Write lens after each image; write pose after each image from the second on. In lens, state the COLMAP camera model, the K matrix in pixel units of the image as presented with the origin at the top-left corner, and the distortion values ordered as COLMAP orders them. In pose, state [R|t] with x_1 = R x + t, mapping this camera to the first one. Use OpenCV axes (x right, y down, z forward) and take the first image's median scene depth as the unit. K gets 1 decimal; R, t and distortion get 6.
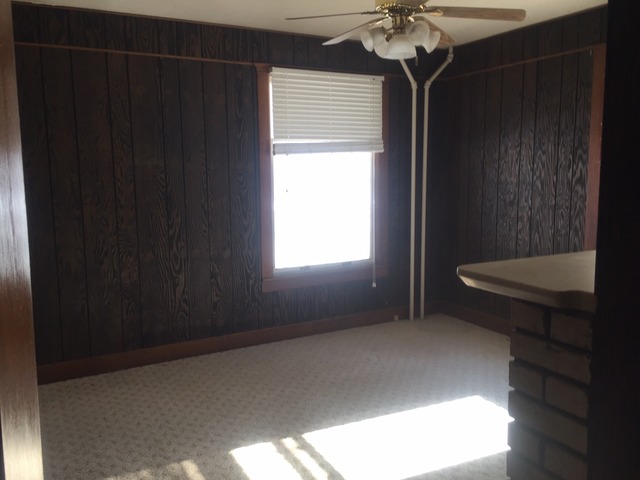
lens RADIAL K [[540.4, 0, 320.0], [0, 540.4, 240.0], [0, 0, 1]] dist [-0.011530, -0.006065]
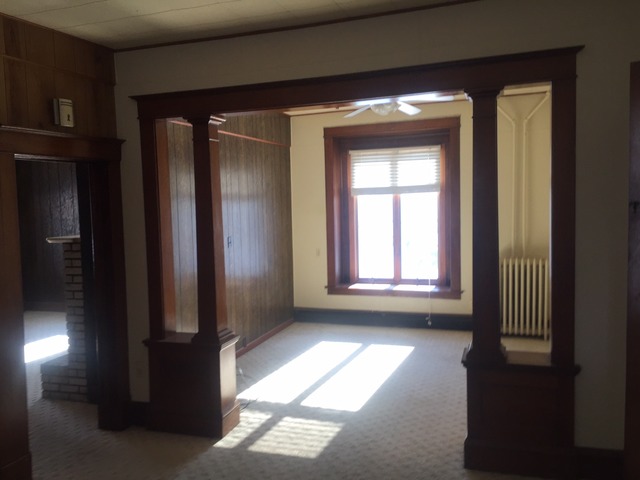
lens RADIAL K [[540.4, 0, 320.0], [0, 540.4, 240.0], [0, 0, 1]] dist [-0.011530, -0.006065]
pose [[0.727556, -0.058101, 0.683583, -0.223655], [0.110974, 0.993252, -0.033691, 0.098622], [-0.677013, 0.100372, 0.729094, -0.731177]]
